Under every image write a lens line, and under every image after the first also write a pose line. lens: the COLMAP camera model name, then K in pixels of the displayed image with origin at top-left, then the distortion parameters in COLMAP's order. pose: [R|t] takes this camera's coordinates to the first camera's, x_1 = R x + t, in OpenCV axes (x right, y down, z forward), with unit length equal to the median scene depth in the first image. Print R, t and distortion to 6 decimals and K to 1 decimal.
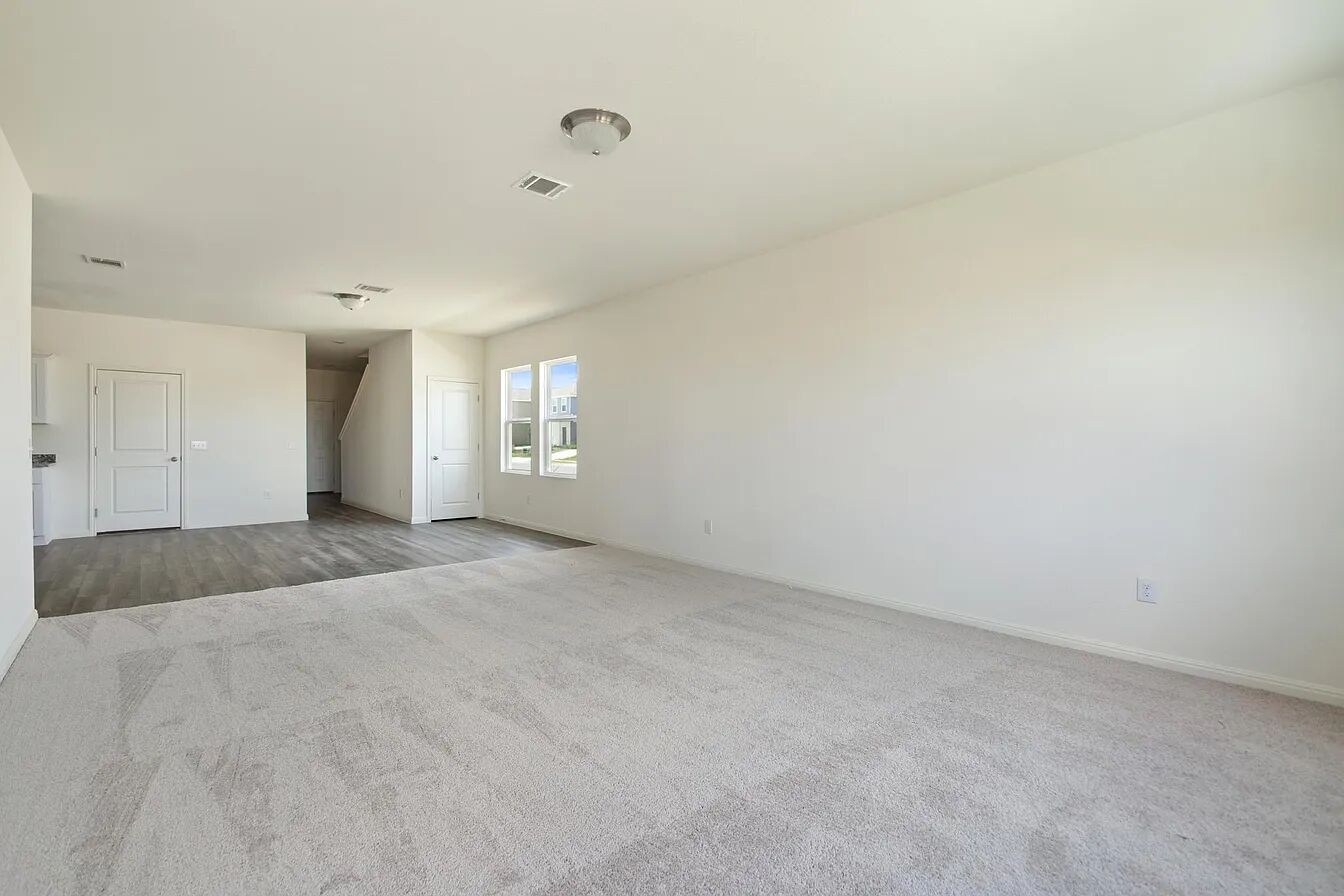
lens RADIAL K [[599.3, 0, 673.4], [0, 599.3, 444.0], [0, 0, 1]] dist [0.000914, -0.000296]
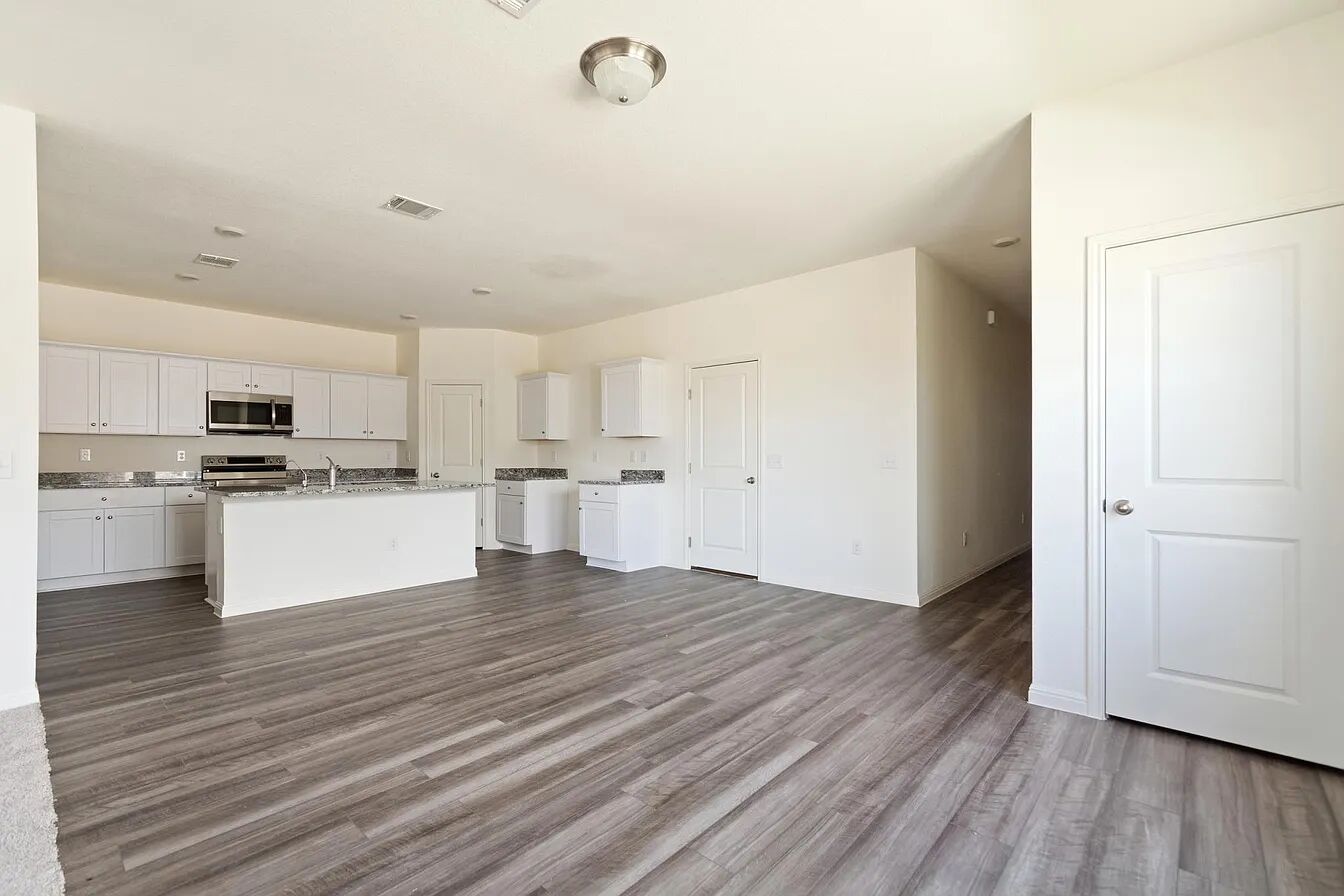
lens RADIAL K [[590.8, 0, 664.5], [0, 590.8, 455.0], [0, 0, 1]] dist [0.000861, -0.000496]
pose [[0.112642, -0.006124, -0.993617, -0.136718], [-0.003543, 0.999972, -0.006565, -0.000011], [0.993629, 0.004260, 0.112617, 0.764282]]
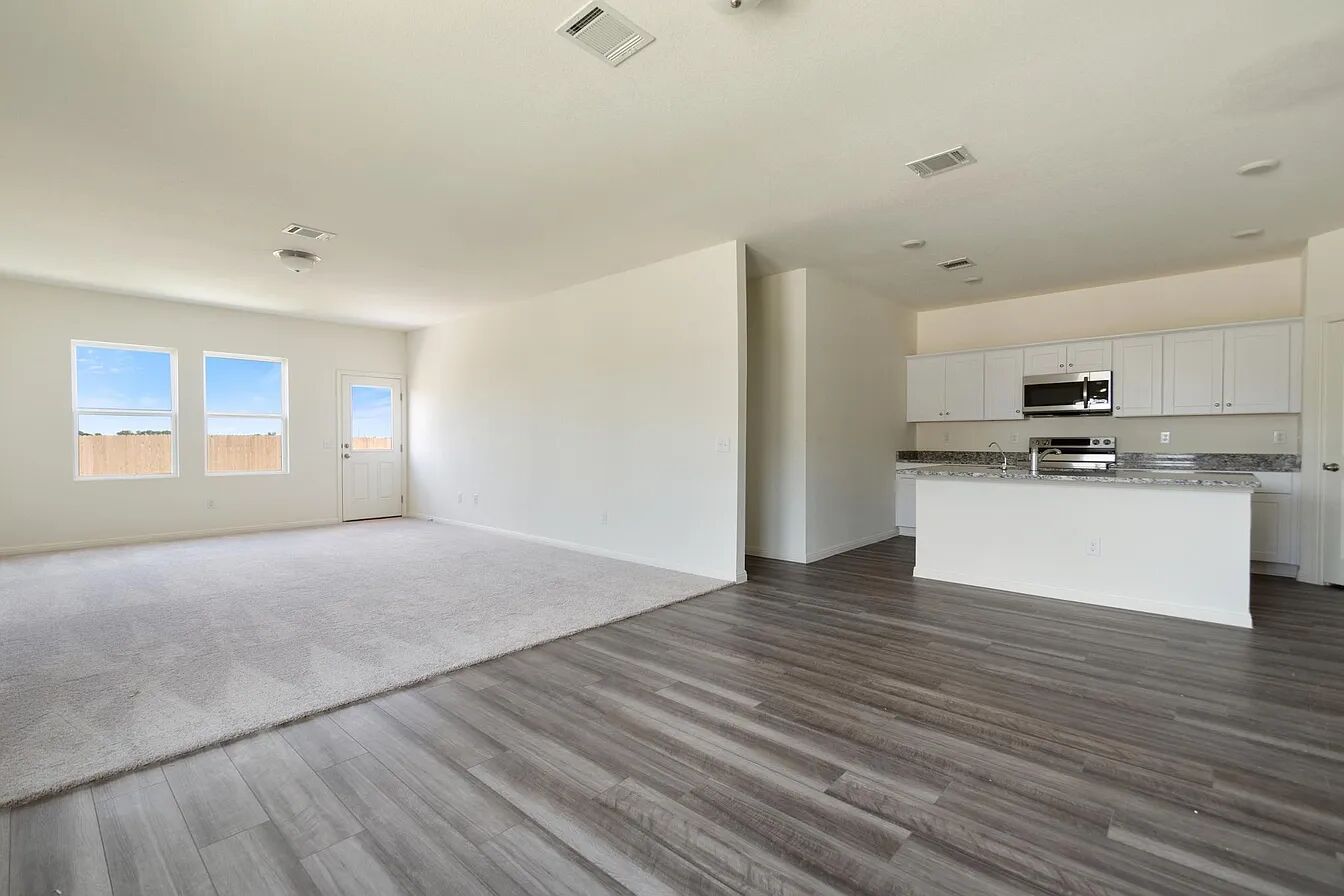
lens RADIAL K [[593.5, 0, 656.7], [0, 593.5, 450.9], [0, 0, 1]] dist [-0.000393, -0.000954]
pose [[-0.995556, 0.002279, -0.094141, -0.365839], [0.000121, 0.999737, 0.022920, -0.002474], [0.094169, 0.022807, -0.995295, 1.008683]]
